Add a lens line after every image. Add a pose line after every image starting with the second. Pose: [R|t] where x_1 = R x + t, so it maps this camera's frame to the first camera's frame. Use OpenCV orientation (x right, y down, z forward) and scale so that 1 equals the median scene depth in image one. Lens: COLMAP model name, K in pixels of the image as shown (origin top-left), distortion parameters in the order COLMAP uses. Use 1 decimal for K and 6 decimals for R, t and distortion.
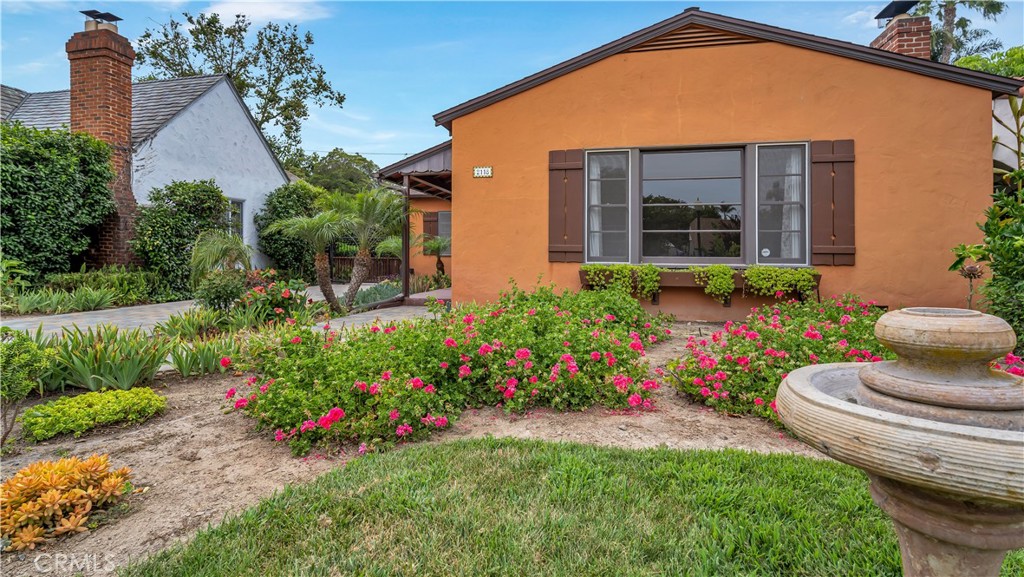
lens RADIAL K [[460.3, 0, 482.0], [0, 460.3, 251.5], [0, 0, 1]] dist [-0.001761, -0.000056]
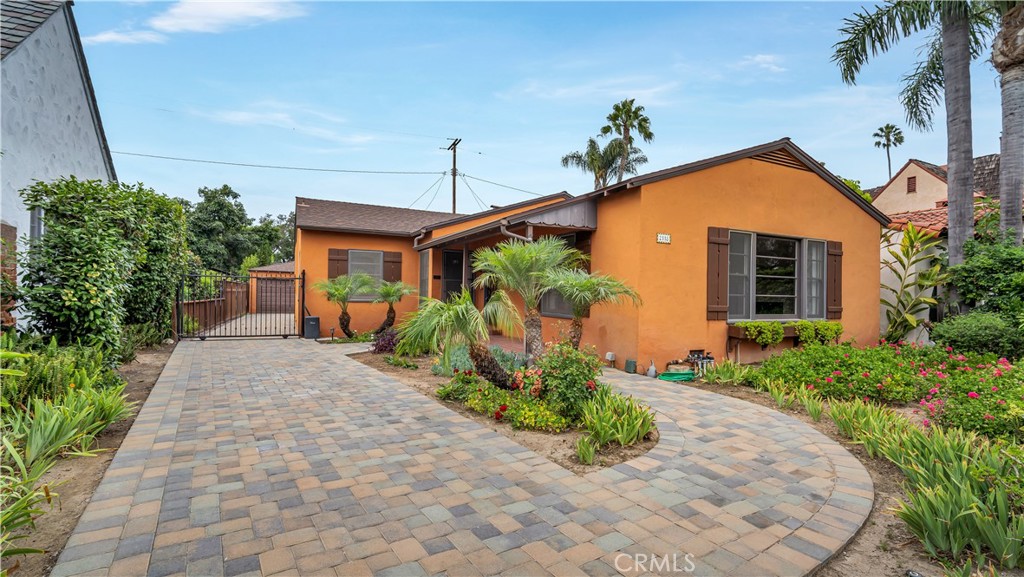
lens RADIAL K [[460.3, 0, 510.9], [0, 460.3, 287.3], [0, 0, 1]] dist [-0.001761, -0.000056]
pose [[0.783377, 0.016767, 0.621320, -0.442318], [-0.017434, 0.999836, -0.004999, -0.020933], [-0.621302, -0.006916, 0.783541, 0.173174]]
